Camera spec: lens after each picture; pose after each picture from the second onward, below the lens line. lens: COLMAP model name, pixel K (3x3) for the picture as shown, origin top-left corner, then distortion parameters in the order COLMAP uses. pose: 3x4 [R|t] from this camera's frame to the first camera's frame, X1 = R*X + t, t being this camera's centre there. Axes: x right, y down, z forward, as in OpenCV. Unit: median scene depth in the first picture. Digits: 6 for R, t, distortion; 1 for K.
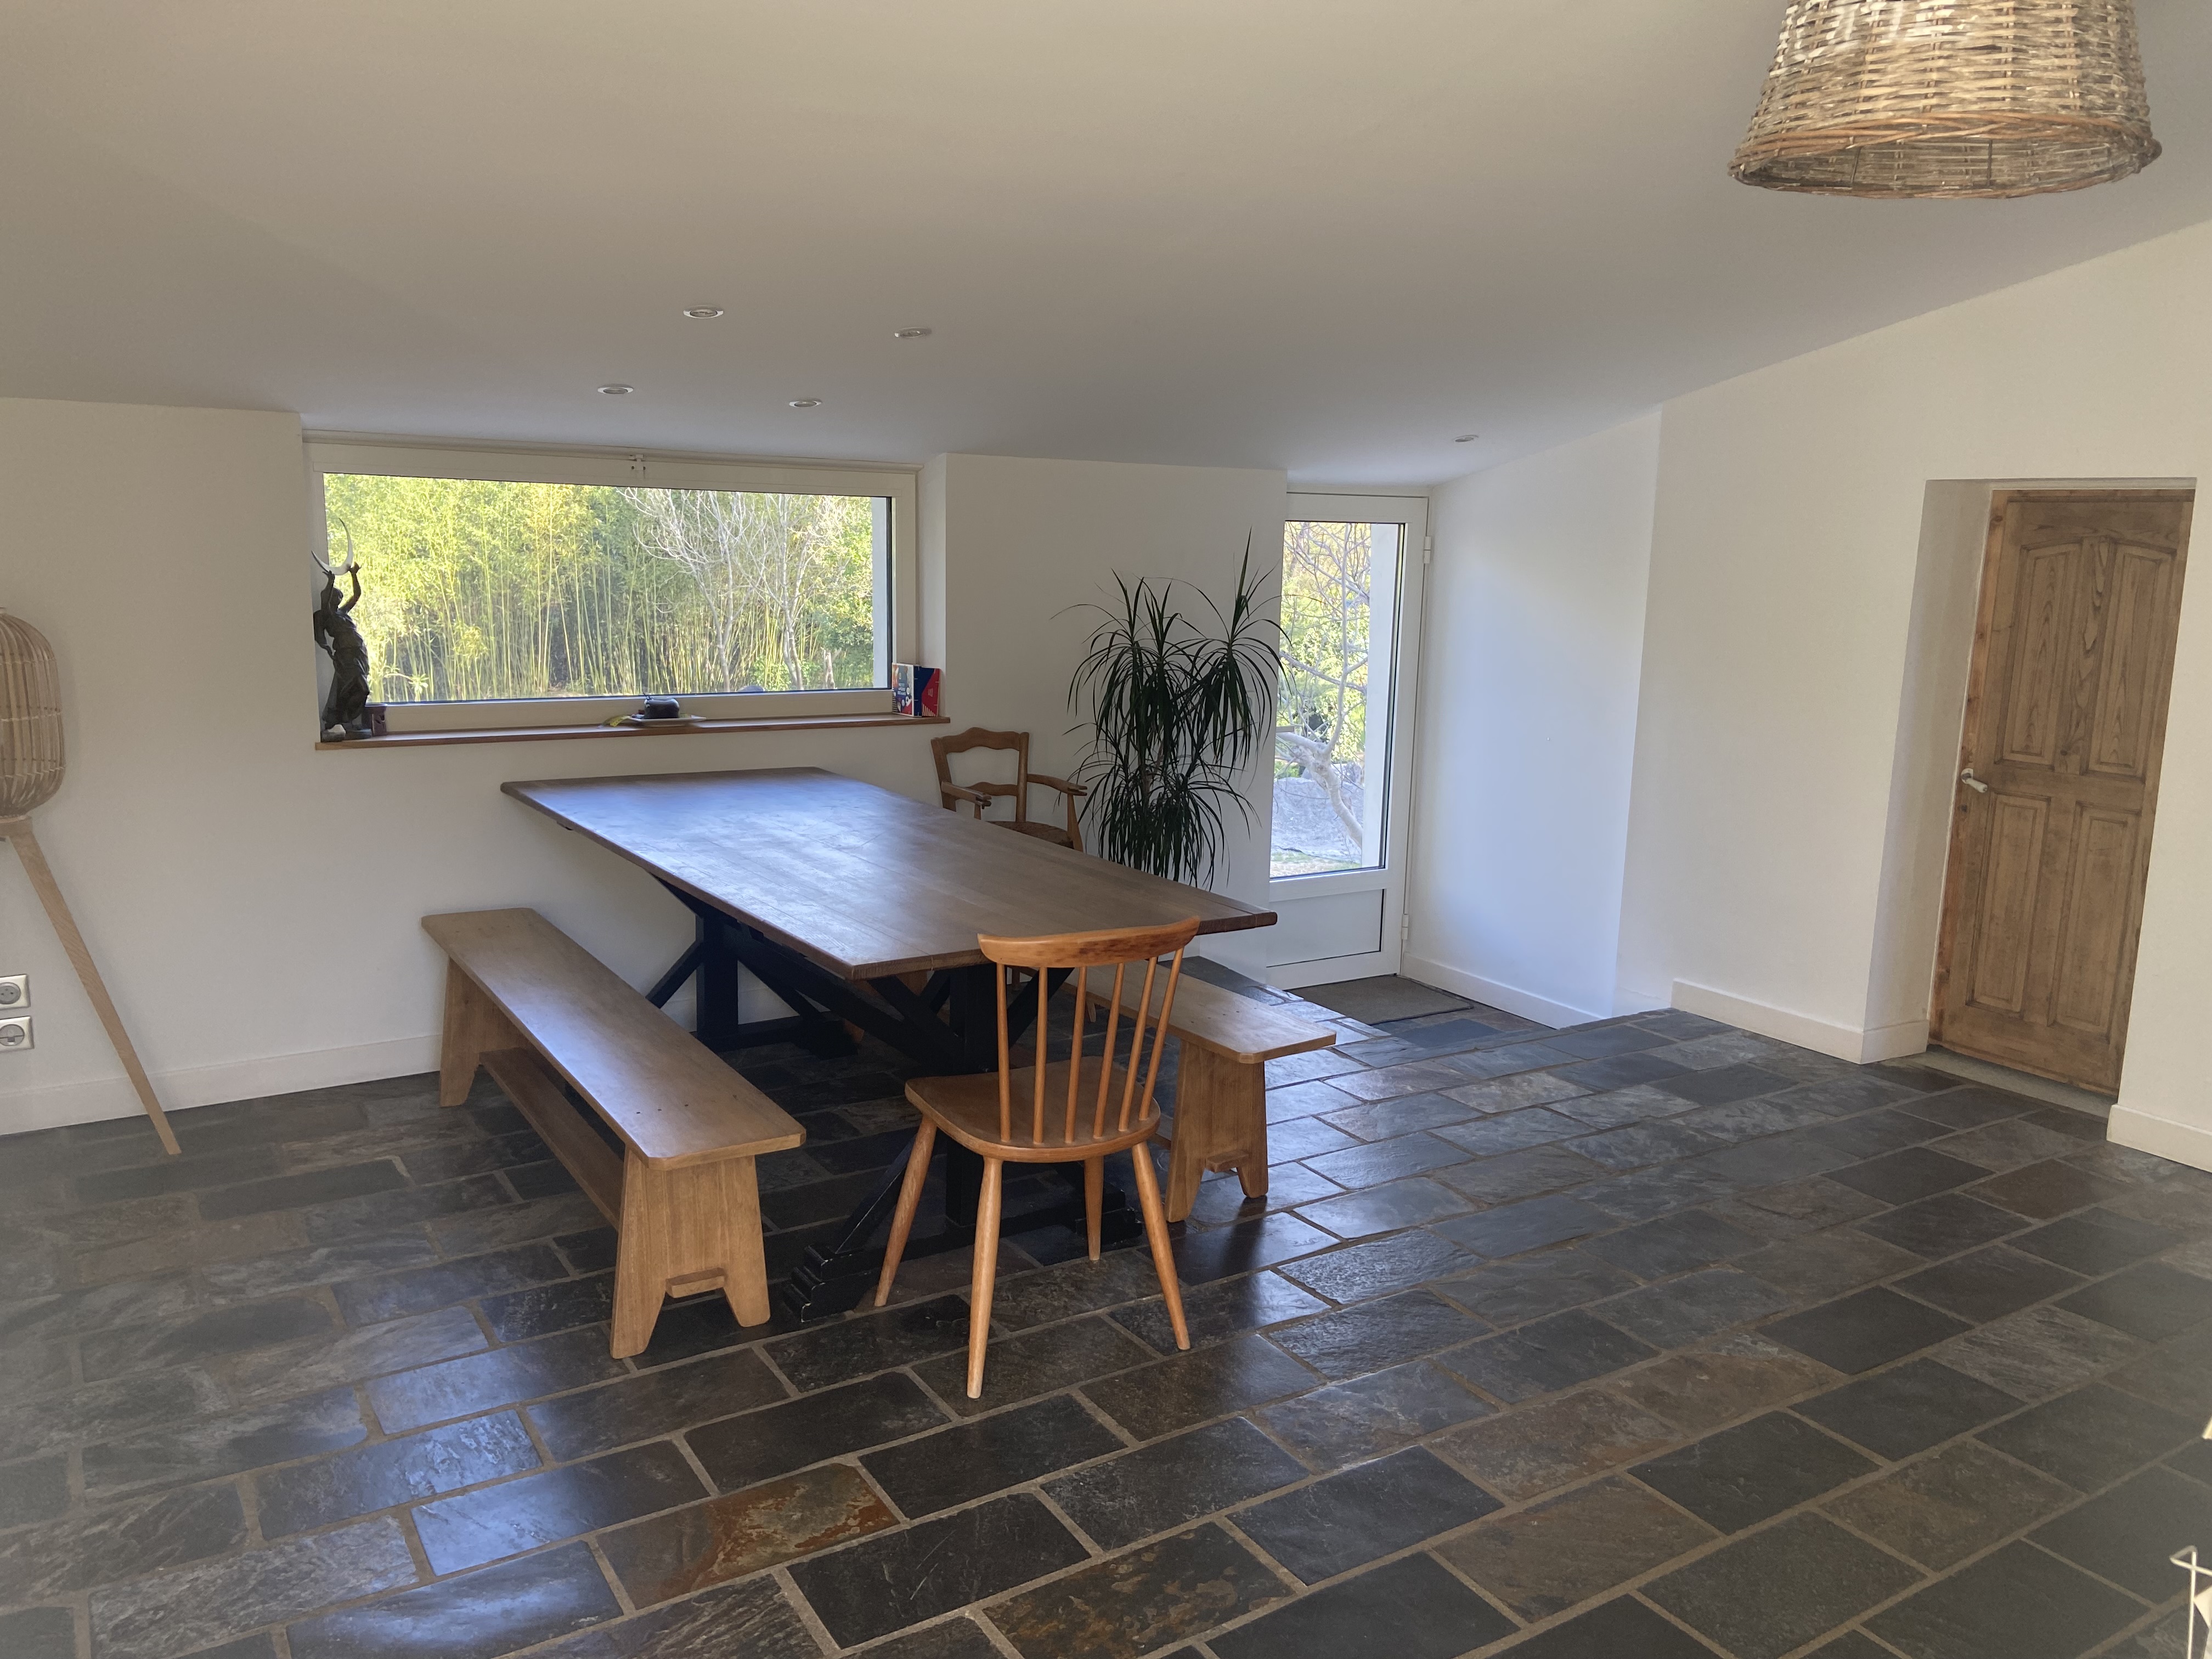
lens RADIAL K [[1670.8, 0, 1105.6], [0, 1670.8, 819.1], [0, 0, 1]] dist [0.035234, -0.004460]
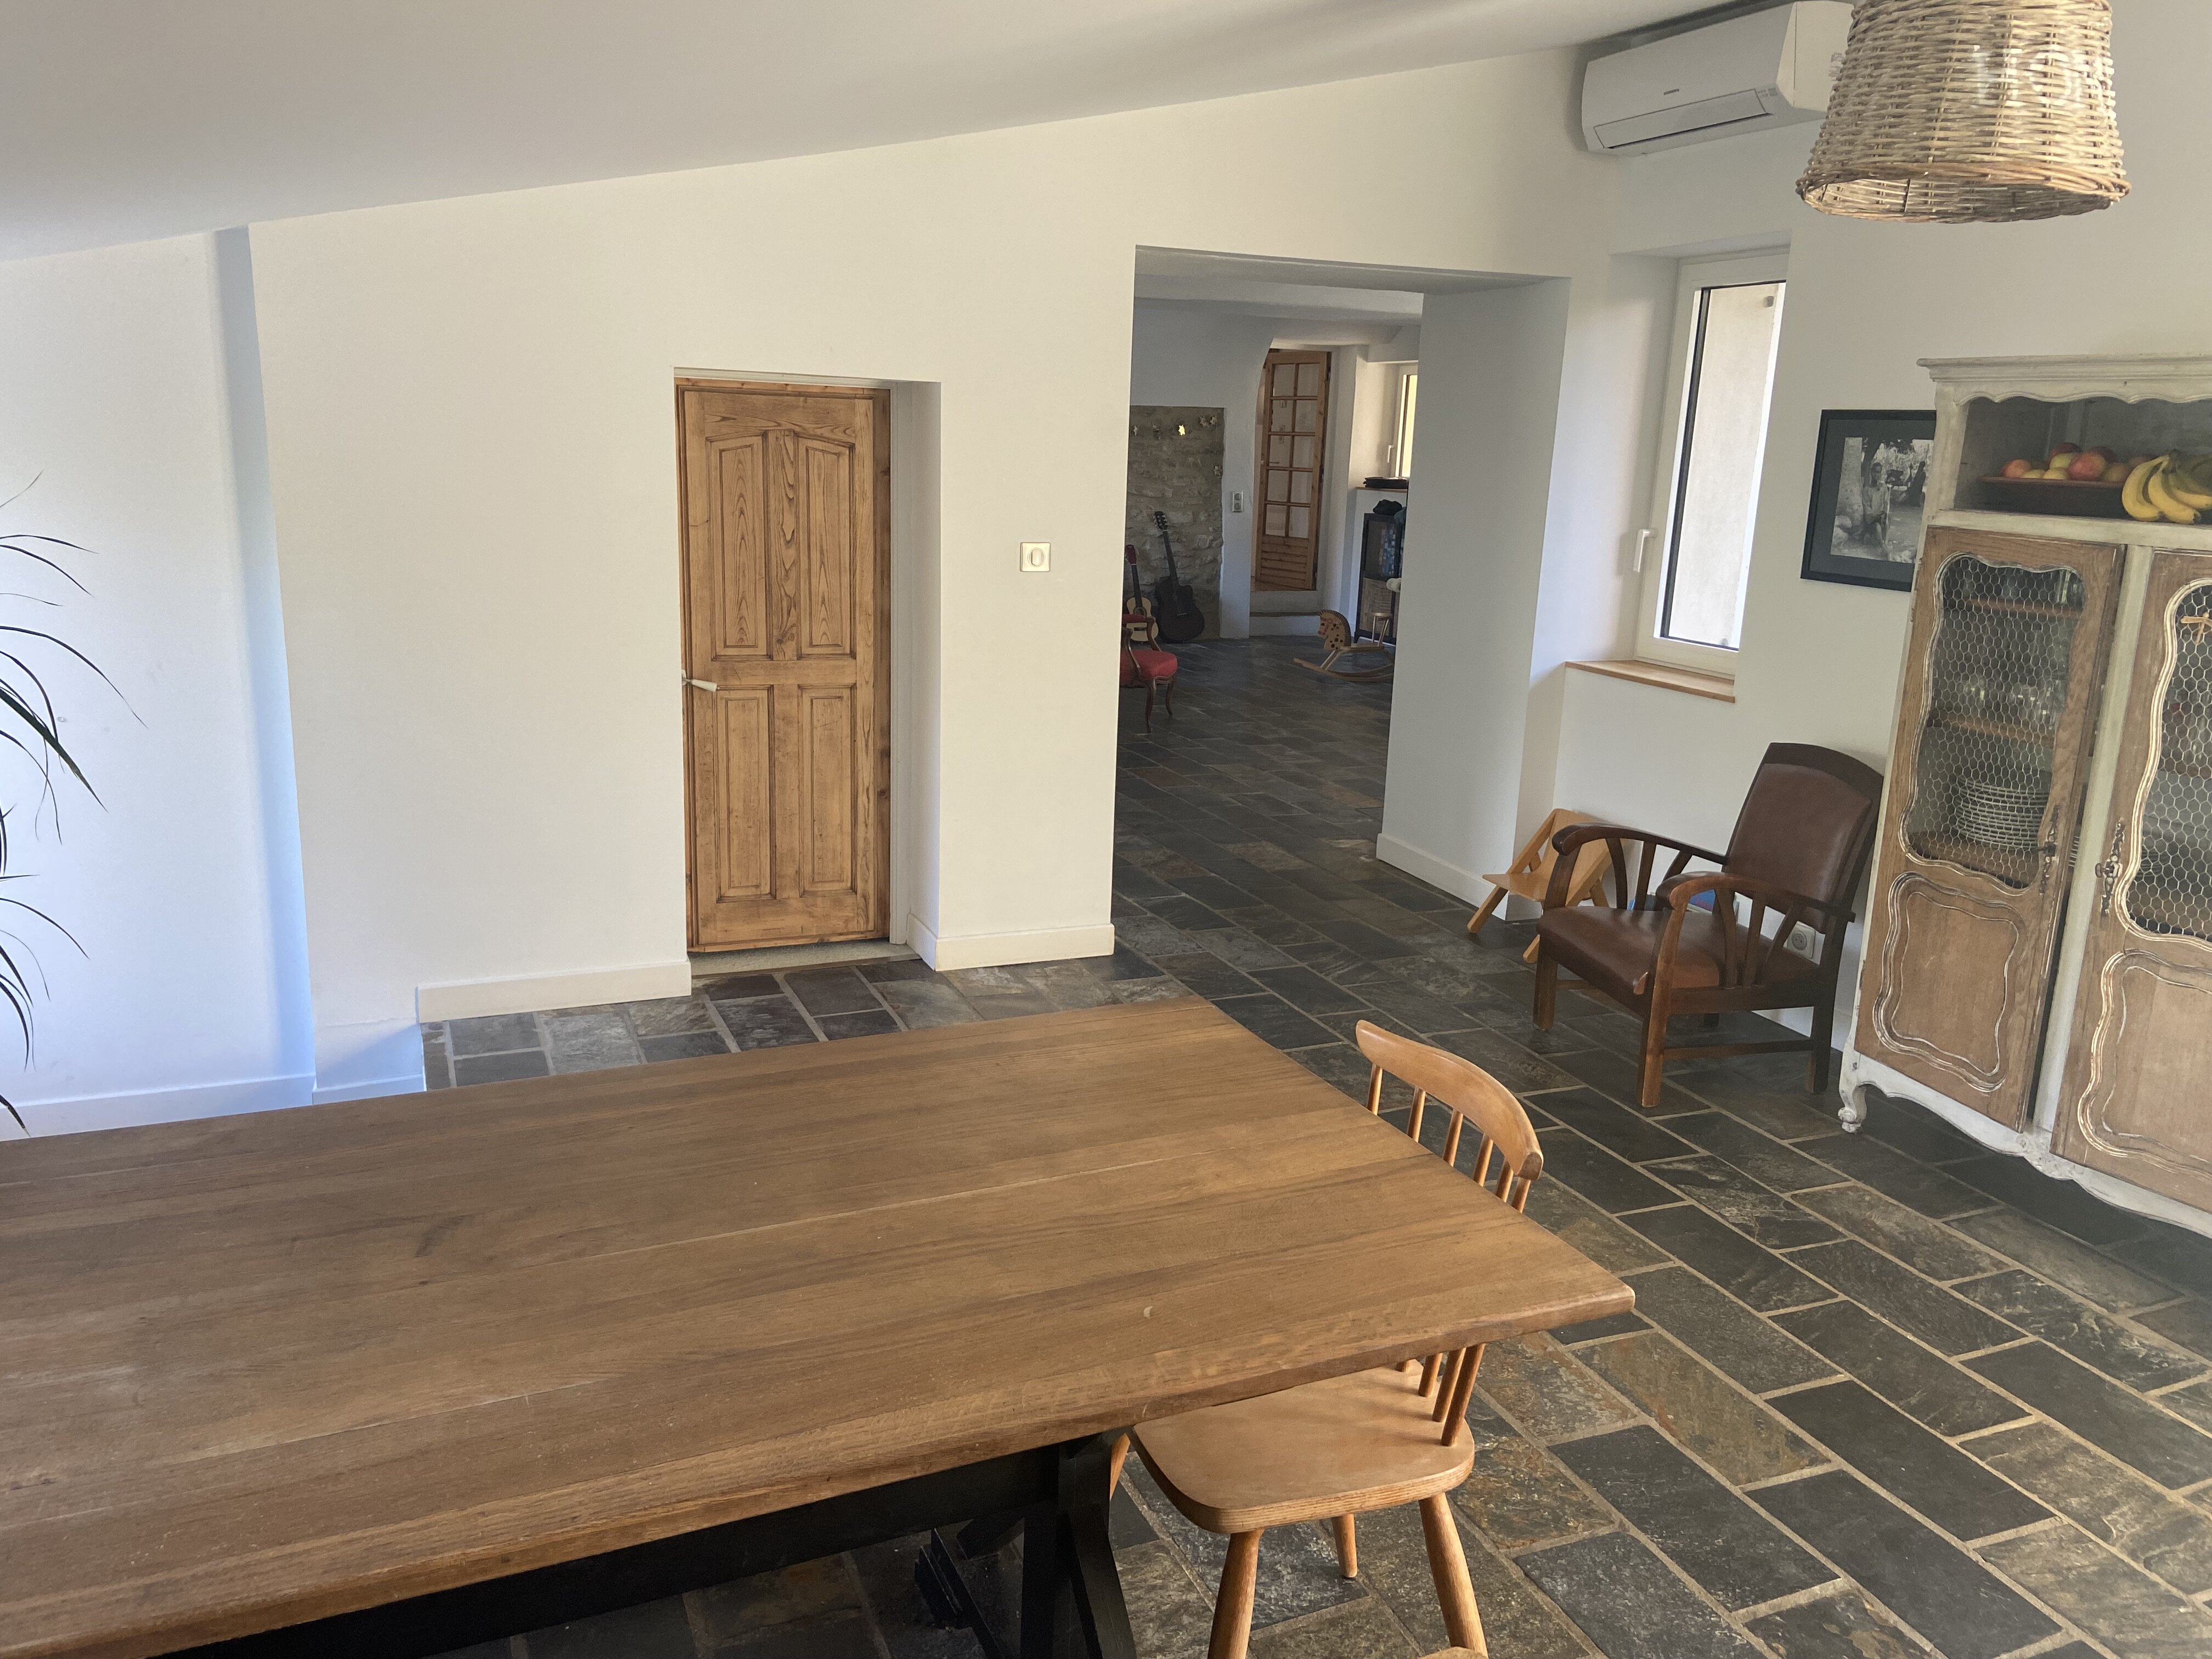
lens RADIAL K [[1670.8, 0, 1102.7], [0, 1670.8, 846.5], [0, 0, 1]] dist [0.035234, -0.004460]
pose [[0.165952, -0.263852, 0.950180, -0.409460], [0.136310, 0.960429, 0.242891, -0.139683], [-0.976668, 0.089211, 0.195351, 0.608536]]
